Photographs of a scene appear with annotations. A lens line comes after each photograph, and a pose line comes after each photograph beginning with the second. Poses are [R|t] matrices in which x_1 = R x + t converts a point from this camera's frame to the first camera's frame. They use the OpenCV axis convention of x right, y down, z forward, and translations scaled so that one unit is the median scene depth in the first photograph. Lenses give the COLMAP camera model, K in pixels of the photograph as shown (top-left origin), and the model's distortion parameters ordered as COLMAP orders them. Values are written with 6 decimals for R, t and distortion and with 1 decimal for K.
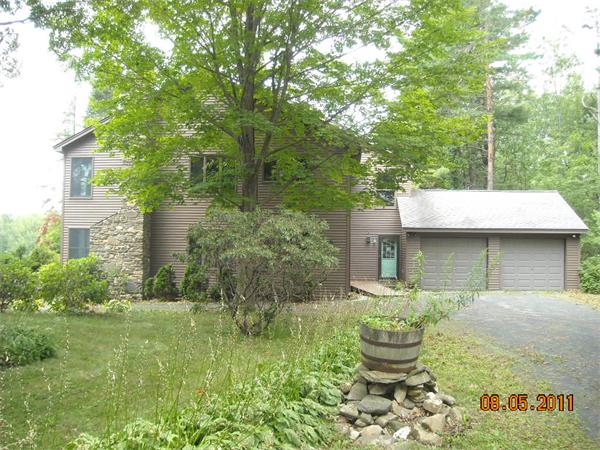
lens RADIAL K [[610.0, 0, 300.0], [0, 610.0, 225.0], [0, 0, 1]] dist [-0.167108, 0.010334]
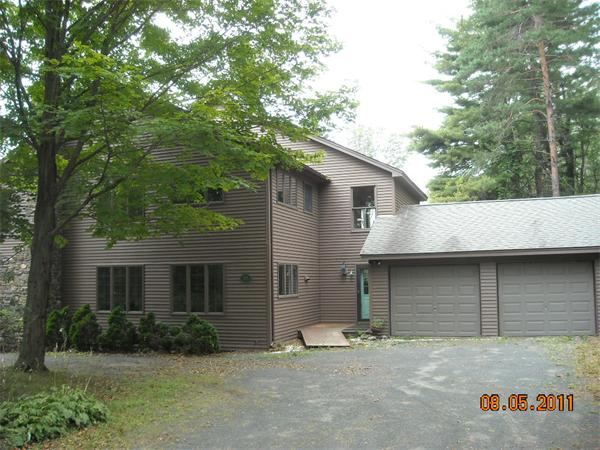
lens RADIAL K [[610.0, 0, 300.0], [0, 610.0, 225.0], [0, 0, 1]] dist [-0.167108, 0.010334]
pose [[0.964225, -0.051660, -0.260001, 0.293214], [0.037361, 0.997520, -0.059644, 0.009641], [0.262438, 0.047796, 0.963765, 0.238579]]
